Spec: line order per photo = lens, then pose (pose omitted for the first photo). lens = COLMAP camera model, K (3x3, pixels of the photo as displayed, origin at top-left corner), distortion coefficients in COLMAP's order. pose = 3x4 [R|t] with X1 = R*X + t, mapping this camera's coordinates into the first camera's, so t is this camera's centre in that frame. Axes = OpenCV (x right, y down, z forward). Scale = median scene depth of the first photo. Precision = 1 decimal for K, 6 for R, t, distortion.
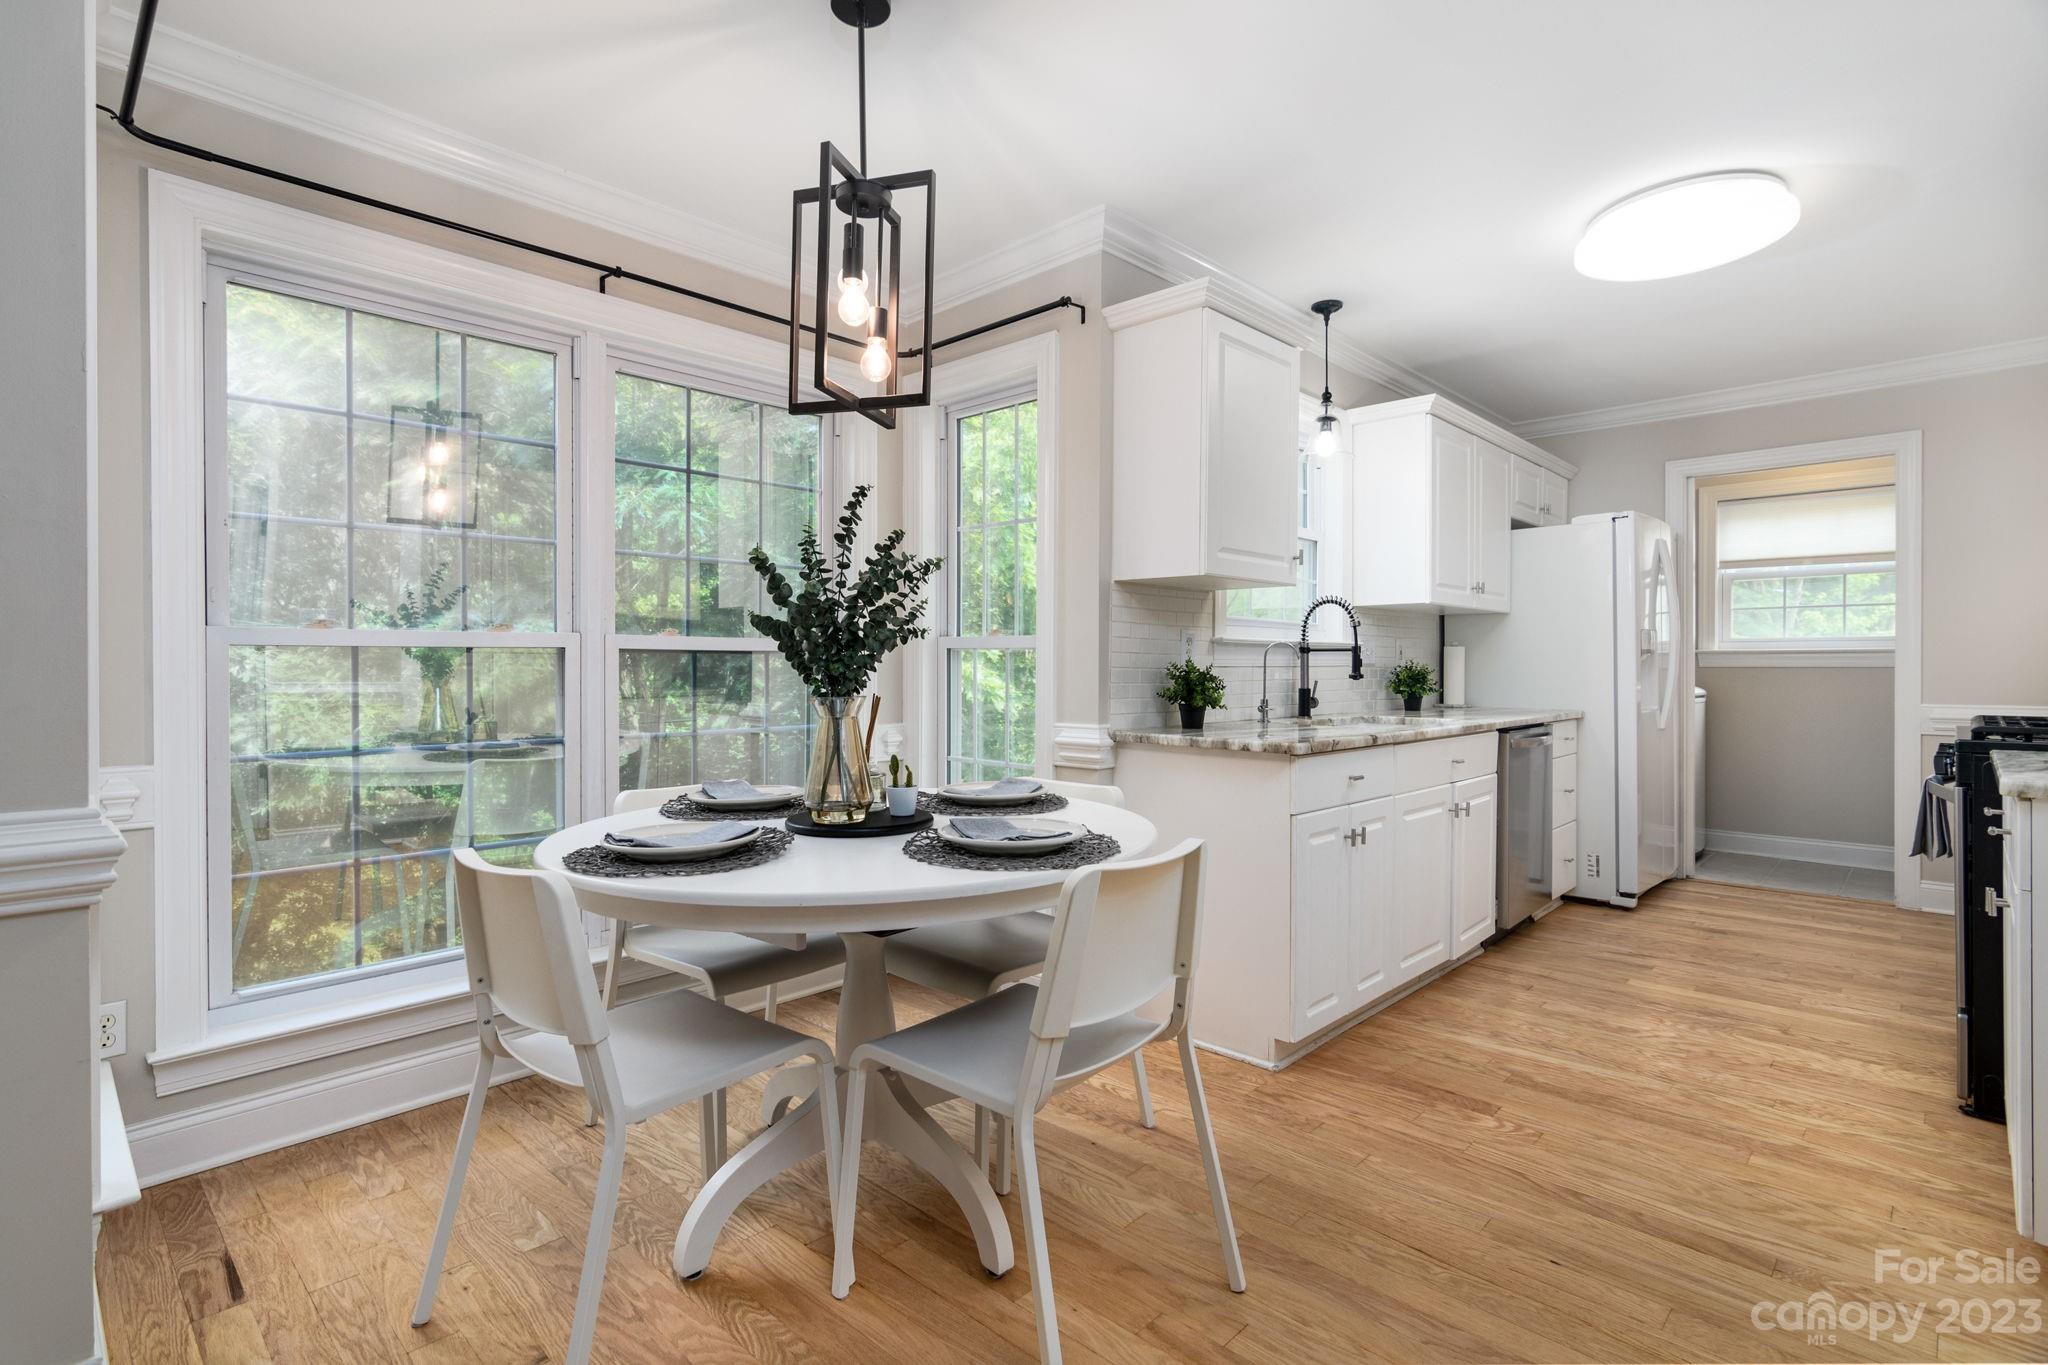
lens RADIAL K [[983.0, 0, 1014.5], [0, 983.0, 673.0], [0, 0, 1]] dist [-0.000953, 0.001452]
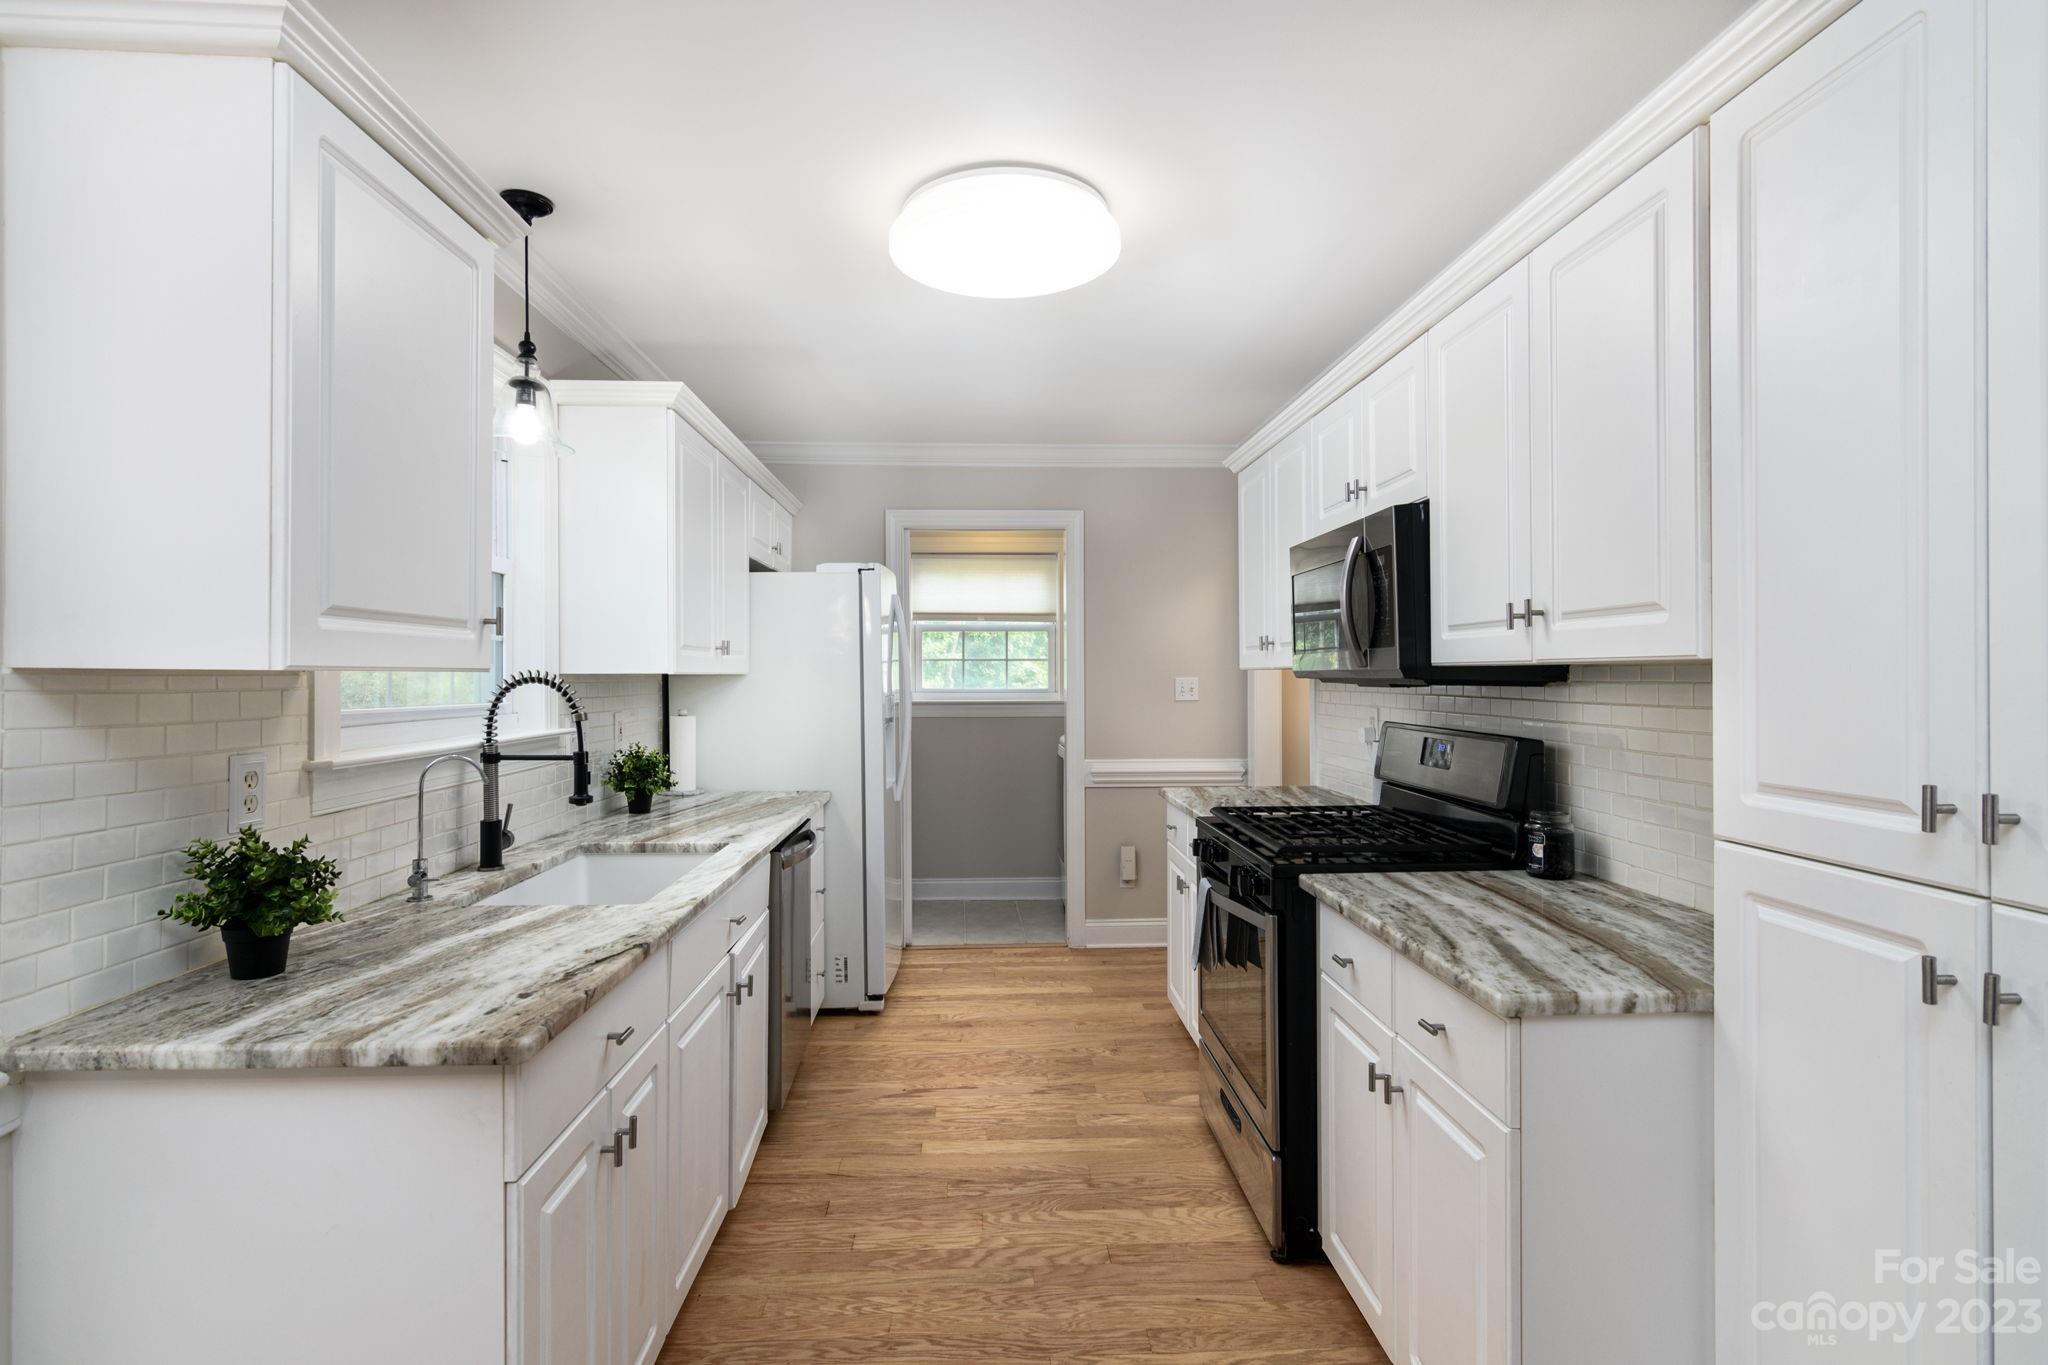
lens RADIAL K [[997.9, 0, 1020.1], [0, 997.9, 676.8], [0, 0, 1]] dist [0.000673, -0.000332]
pose [[0.683951, -0.003355, 0.729520, 0.068843], [0.006212, 0.999980, -0.001225, -0.070167], [-0.729502, 0.005370, 0.683958, 0.338037]]
